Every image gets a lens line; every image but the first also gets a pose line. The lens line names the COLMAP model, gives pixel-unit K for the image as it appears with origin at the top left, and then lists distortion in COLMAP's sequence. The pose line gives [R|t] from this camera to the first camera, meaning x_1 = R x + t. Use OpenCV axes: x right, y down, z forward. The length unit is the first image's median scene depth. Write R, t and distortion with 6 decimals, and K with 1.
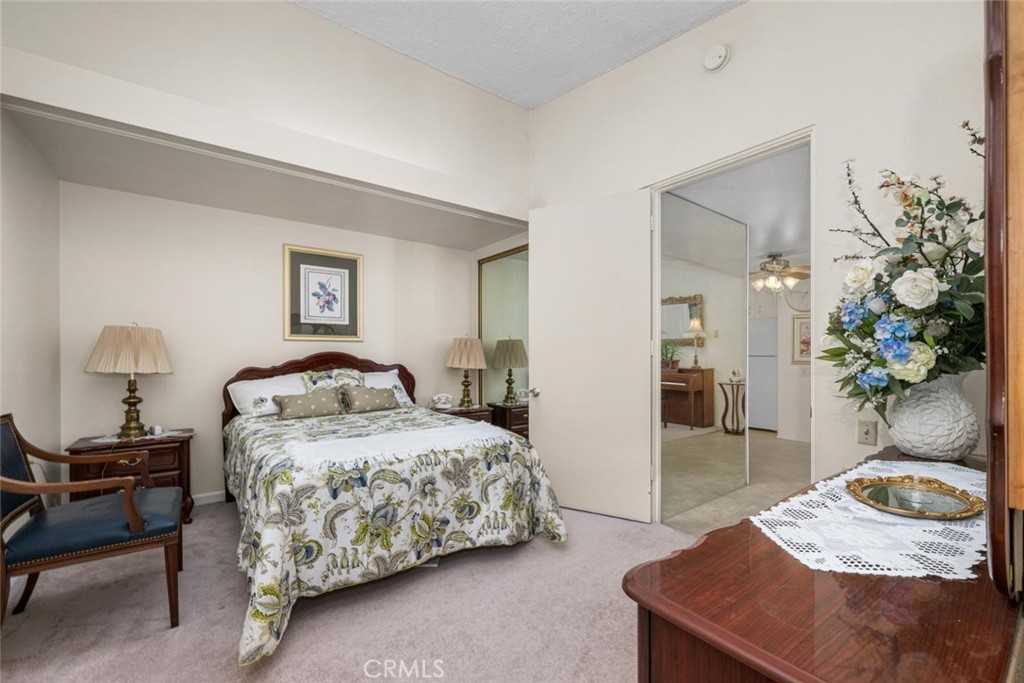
lens RADIAL K [[406.8, 0, 518.4], [0, 406.8, 347.6], [0, 0, 1]] dist [-0.002528, -0.000183]
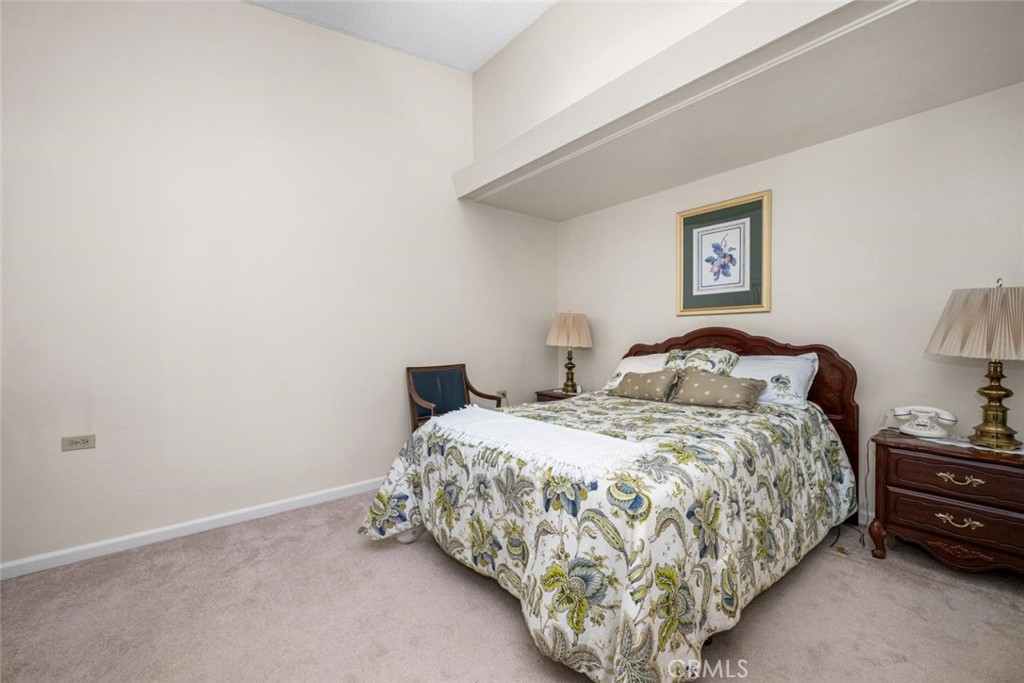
lens RADIAL K [[406.8, 0, 519.1], [0, 406.8, 344.7], [0, 0, 1]] dist [-0.002528, -0.000183]
pose [[0.060877, 0.016790, -0.998004, 0.440885], [0.022002, 0.999593, 0.018159, 0.028929], [0.997903, -0.023064, 0.060483, 0.756162]]
